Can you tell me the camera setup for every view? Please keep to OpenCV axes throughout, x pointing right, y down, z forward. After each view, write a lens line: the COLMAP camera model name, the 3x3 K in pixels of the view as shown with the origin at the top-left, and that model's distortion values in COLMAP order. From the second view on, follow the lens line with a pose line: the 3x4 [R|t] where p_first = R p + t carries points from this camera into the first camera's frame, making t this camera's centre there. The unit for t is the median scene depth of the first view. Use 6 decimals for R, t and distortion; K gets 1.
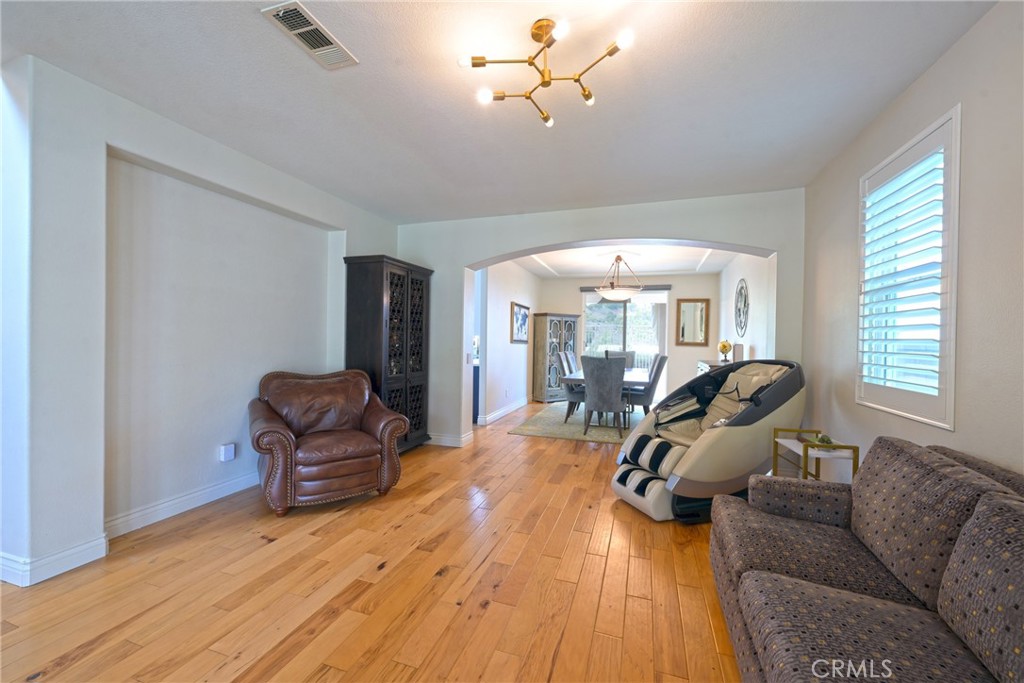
lens RADIAL K [[404.6, 0, 498.3], [0, 404.6, 341.2], [0, 0, 1]] dist [0.002052, -0.000038]
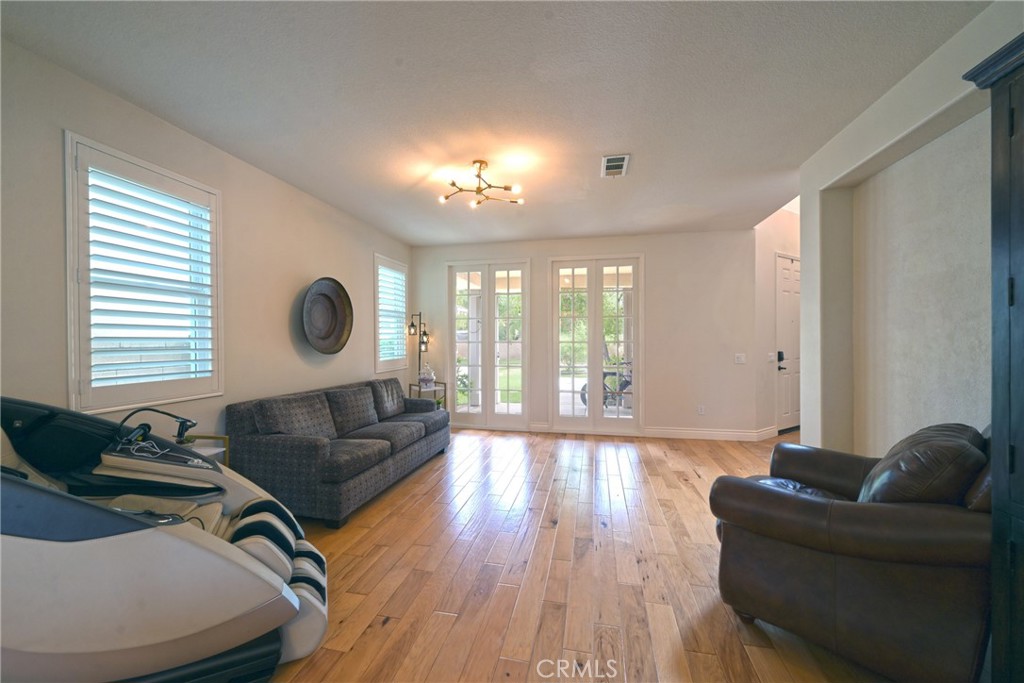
lens RADIAL K [[404.6, 0, 506.4], [0, 404.6, 340.6], [0, 0, 1]] dist [0.002052, -0.000038]
pose [[-0.991948, -0.009890, -0.126256, 0.153212], [-0.010771, 0.999922, 0.006302, -0.012382], [0.126184, 0.007611, -0.991978, 1.949497]]
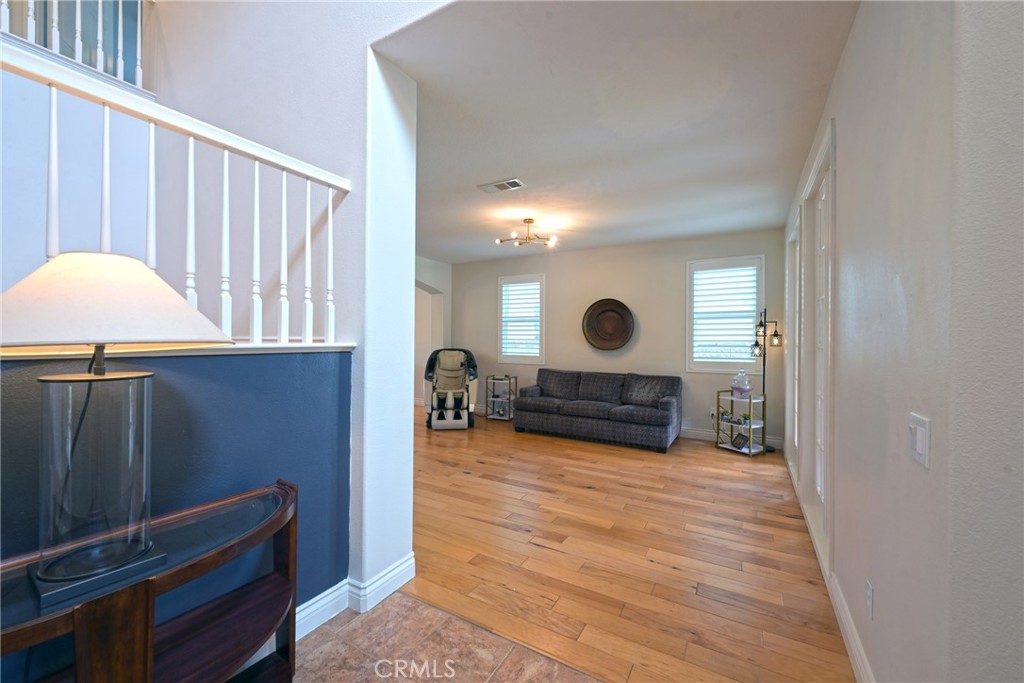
lens RADIAL K [[404.6, 0, 513.0], [0, 404.6, 342.5], [0, 0, 1]] dist [0.002052, -0.000038]
pose [[0.188160, -0.017230, 0.981987, -1.724042], [-0.000025, 0.999846, 0.017549, -0.028224], [-0.982138, -0.003327, 0.188130, 0.431077]]
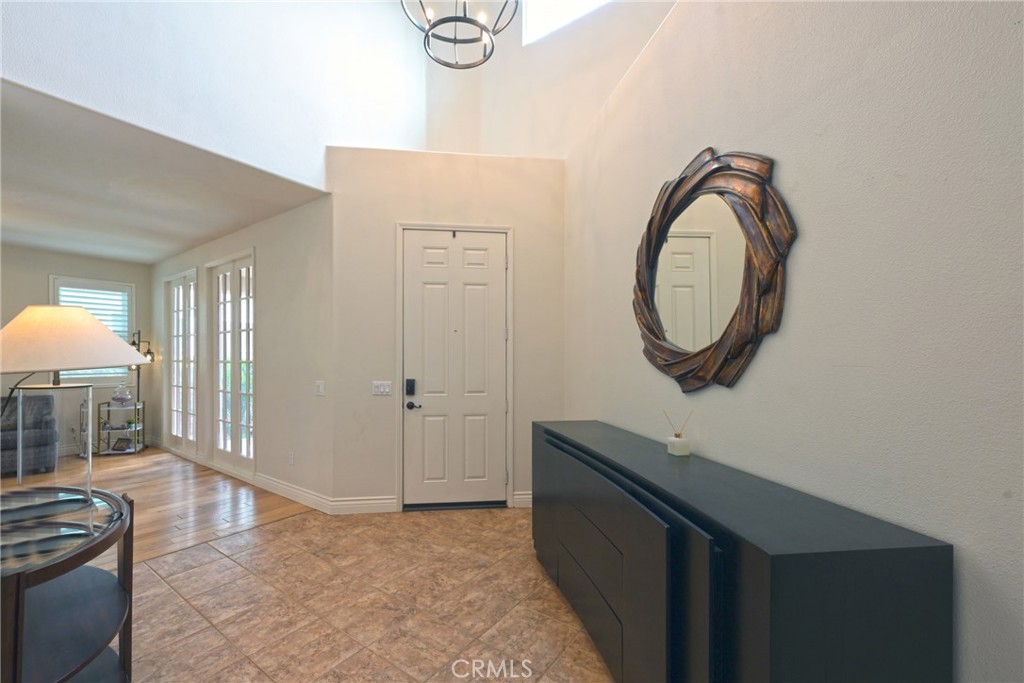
lens RADIAL K [[432.0, 0, 477.3], [0, 432.0, 359.0], [0, 0, 1]] dist [0.000416, 0.000064]
pose [[-0.946741, -0.016043, 0.321597, -2.216863], [-0.013322, 0.999854, 0.010660, -0.044043], [-0.321721, 0.005808, -0.946817, 1.310563]]
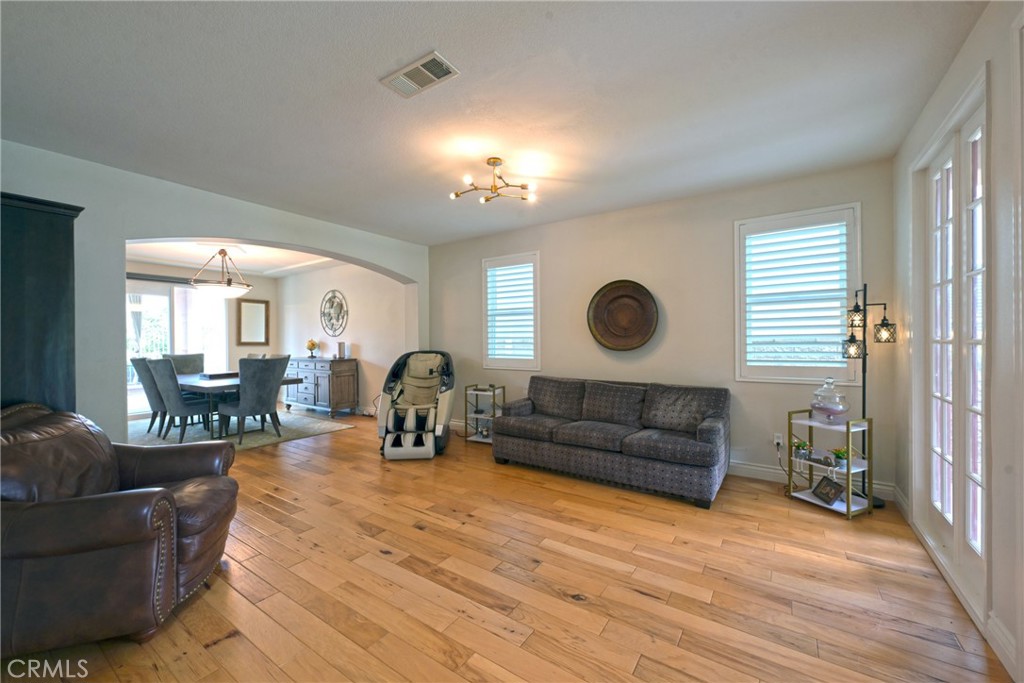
lens RADIAL K [[404.6, 0, 512.1], [0, 404.6, 341.3], [0, 0, 1]] dist [0.002052, -0.000038]
pose [[0.255133, -0.020110, 0.966697, -1.099854], [0.015750, 0.999737, 0.016641, -0.018239], [-0.966778, 0.010980, 0.255382, 0.348142]]
